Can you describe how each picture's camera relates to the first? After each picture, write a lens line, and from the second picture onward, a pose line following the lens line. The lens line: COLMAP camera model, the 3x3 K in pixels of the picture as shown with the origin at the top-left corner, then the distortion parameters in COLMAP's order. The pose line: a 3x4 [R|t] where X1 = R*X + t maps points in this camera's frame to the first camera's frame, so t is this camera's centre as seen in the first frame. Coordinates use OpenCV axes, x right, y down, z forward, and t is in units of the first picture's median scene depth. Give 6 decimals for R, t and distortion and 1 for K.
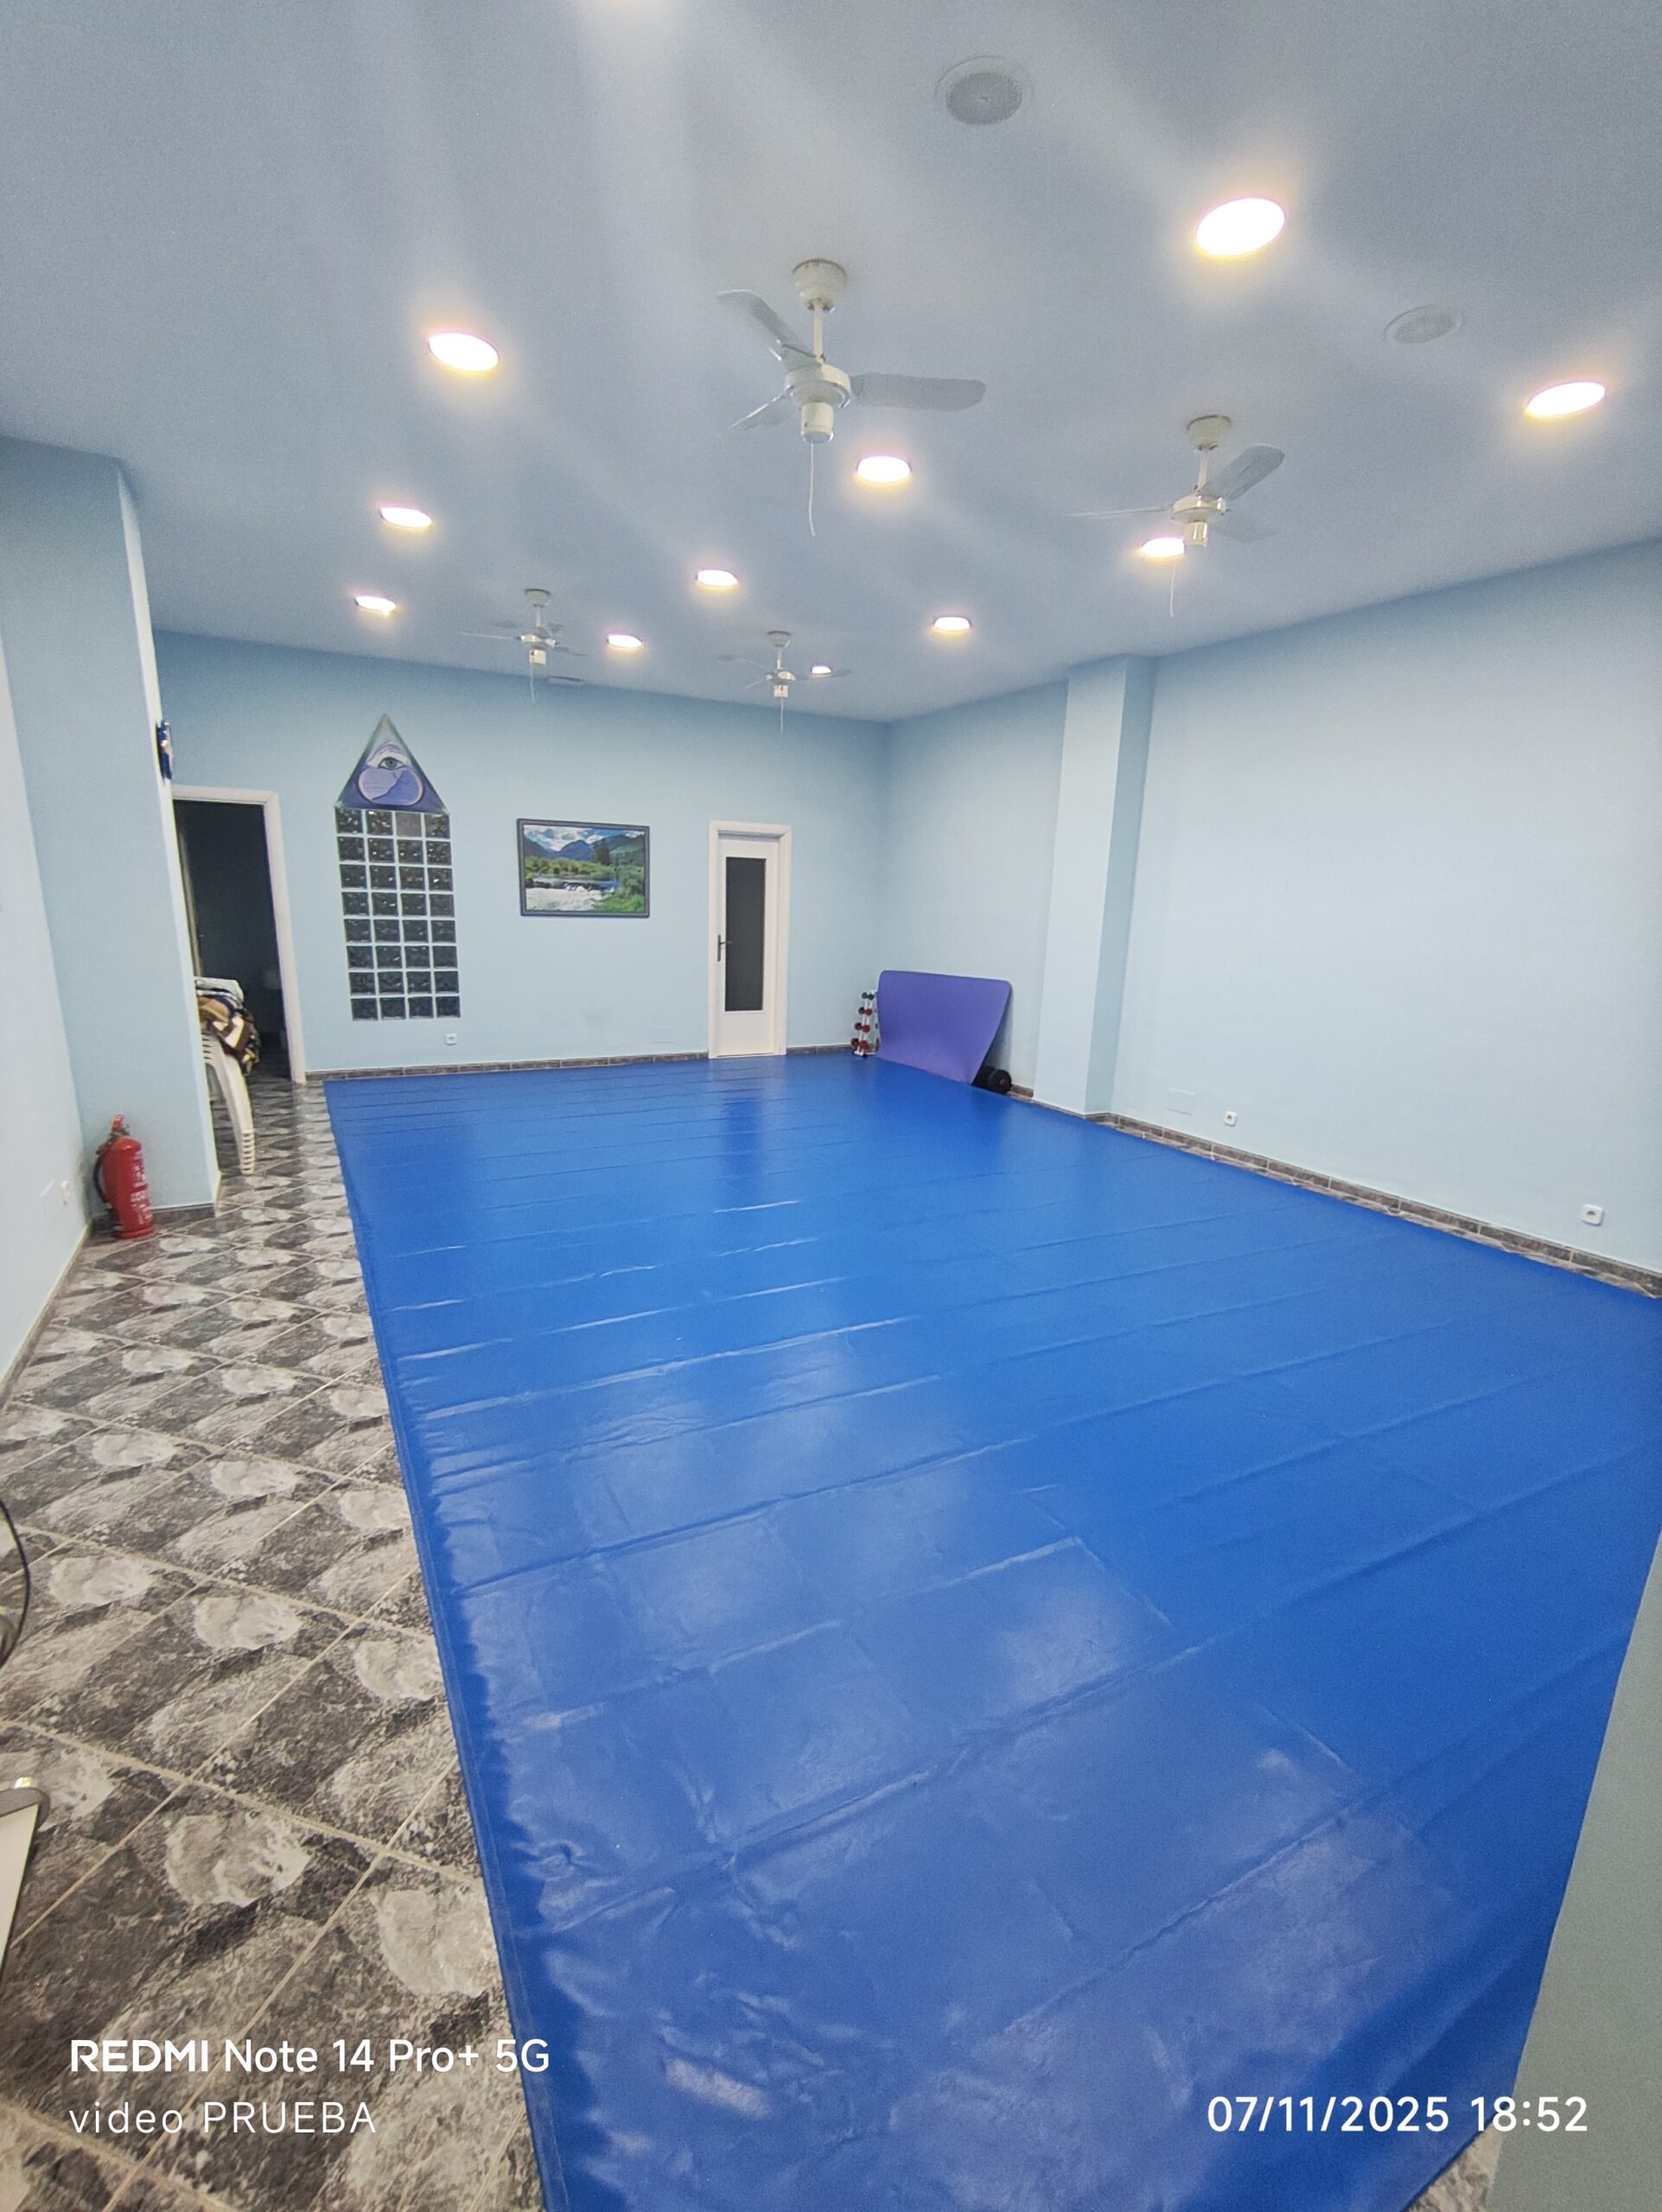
lens RADIAL K [[983.7, 0, 836.9], [0, 983.7, 1127.4], [0, 0, 1]] dist [0.000134, -0.000101]
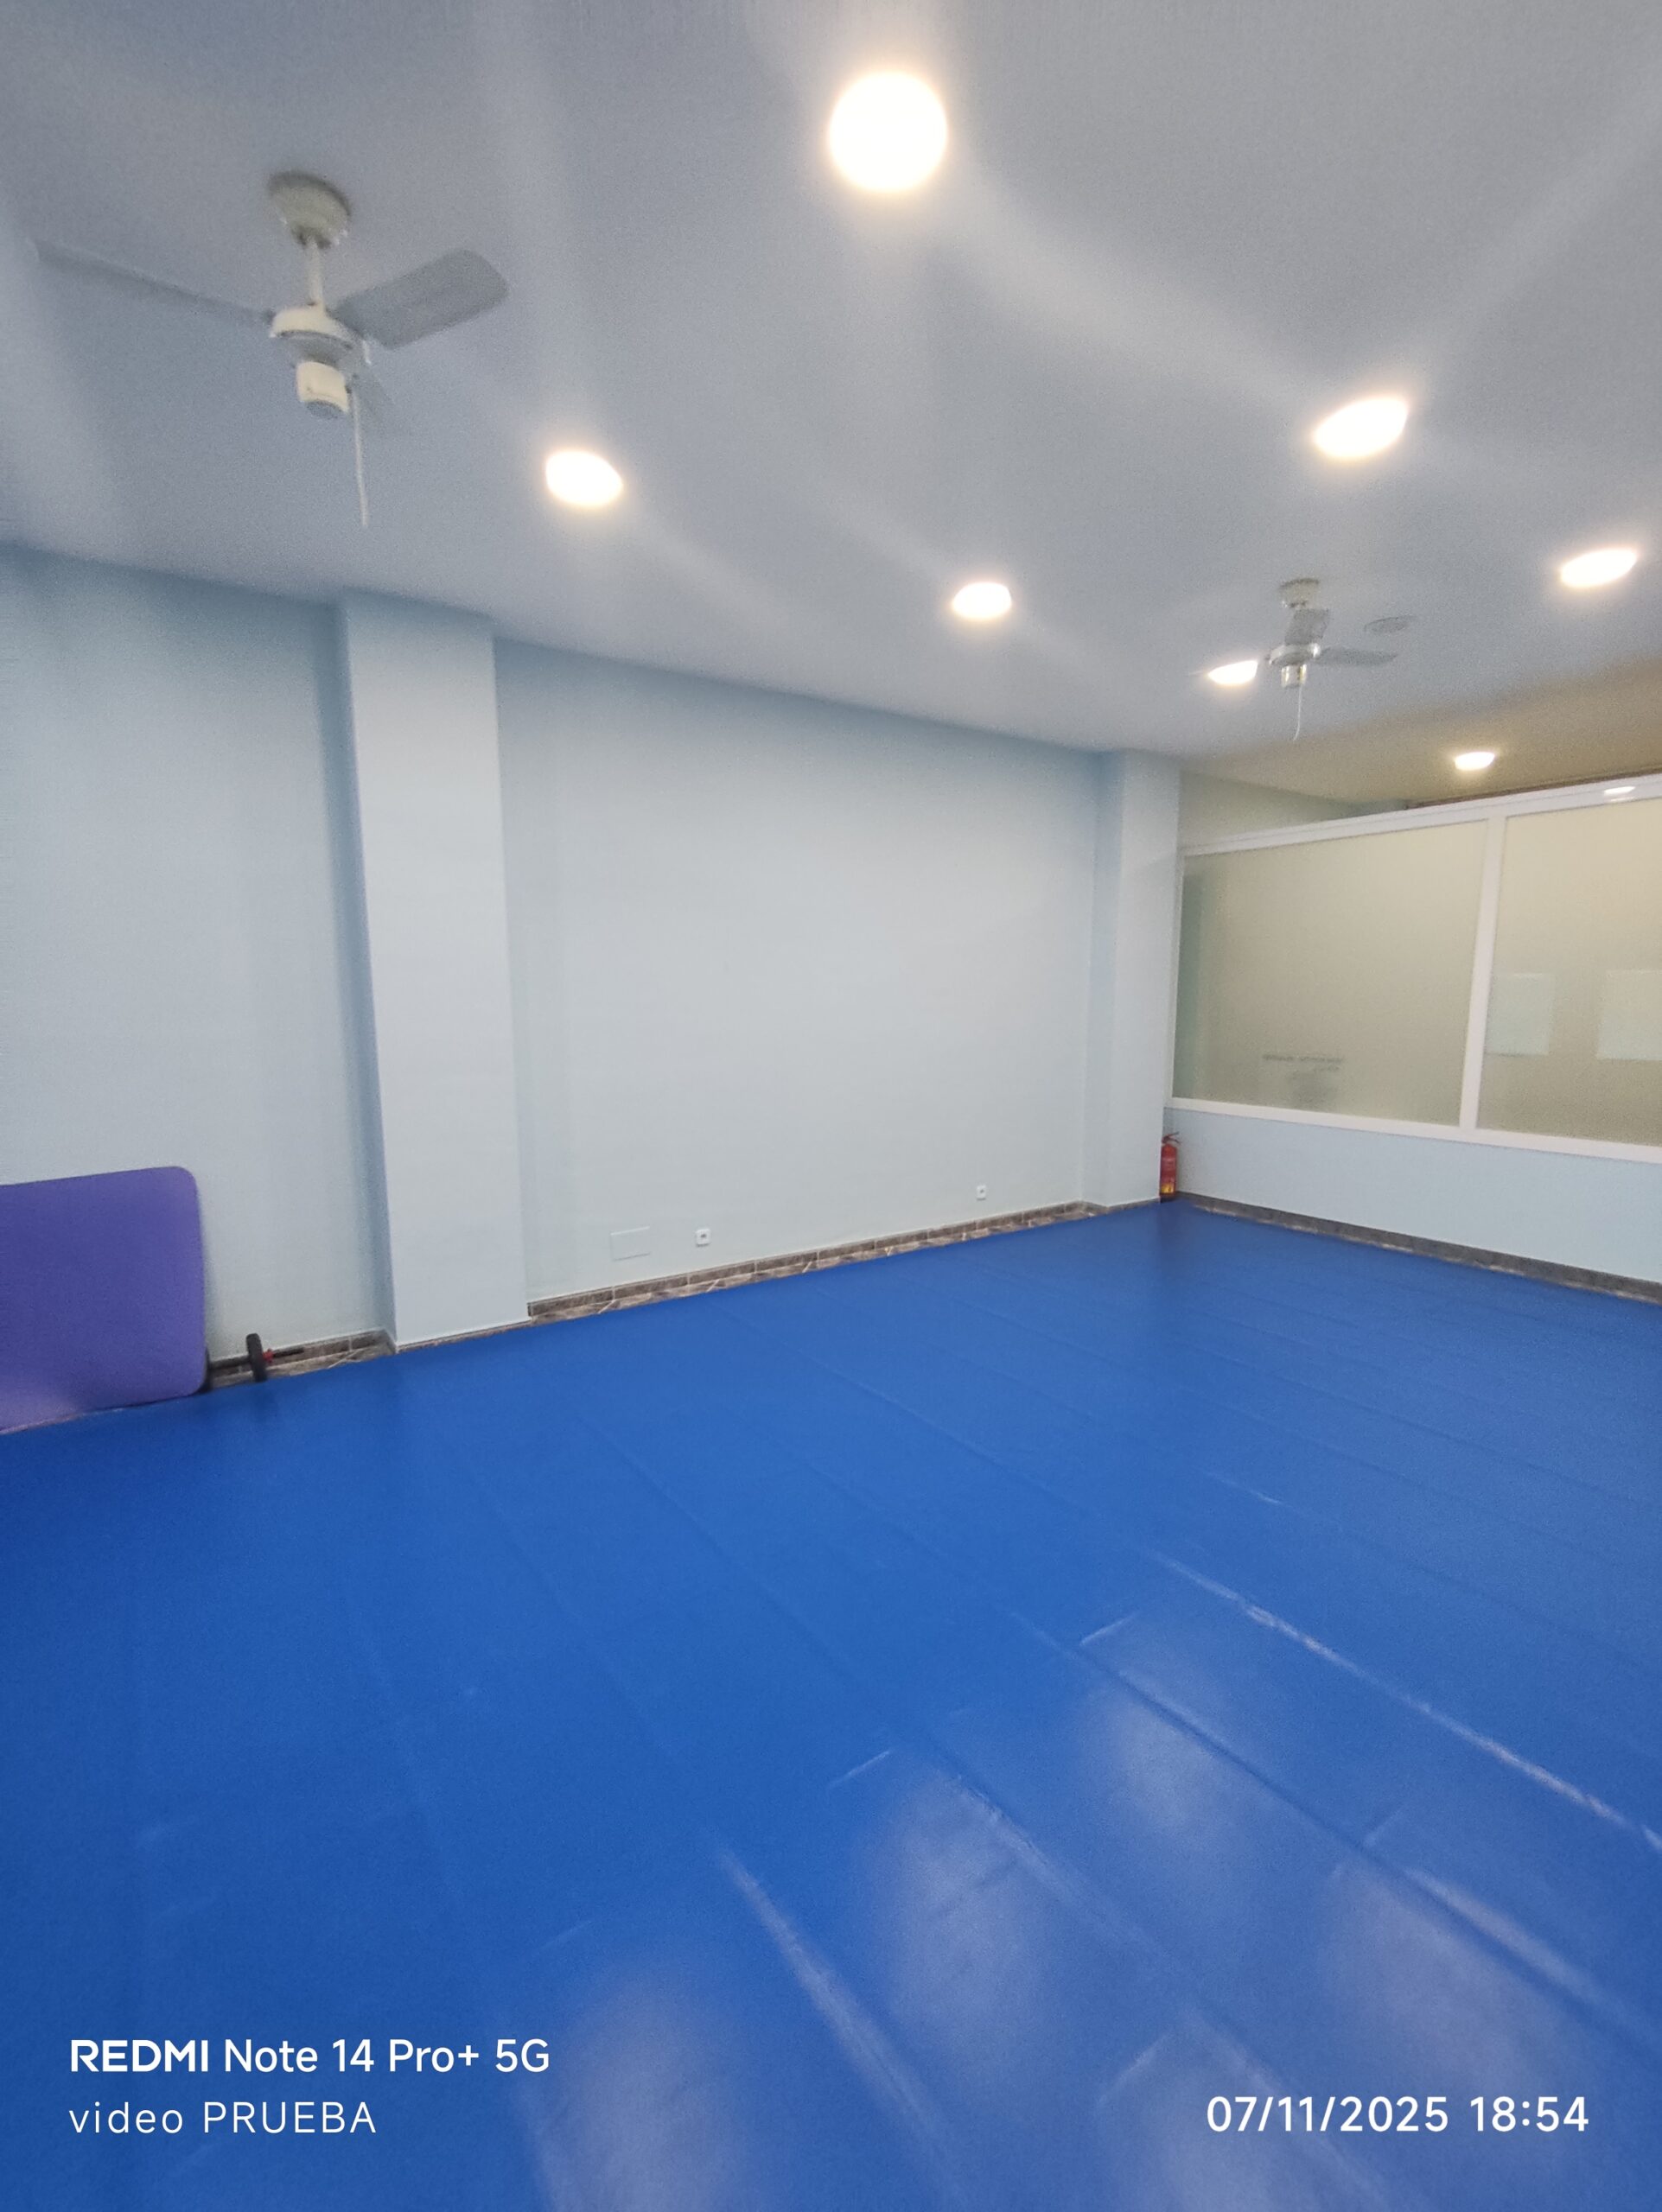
lens RADIAL K [[974.2, 0, 836.8], [0, 974.2, 1133.0], [0, 0, 1]] dist [-0.001125, -0.000605]
pose [[-0.100968, -0.176197, 0.979163, -0.384165], [0.239076, 0.951056, 0.195792, -0.211896], [-0.965737, 0.253863, -0.053902, 0.827976]]
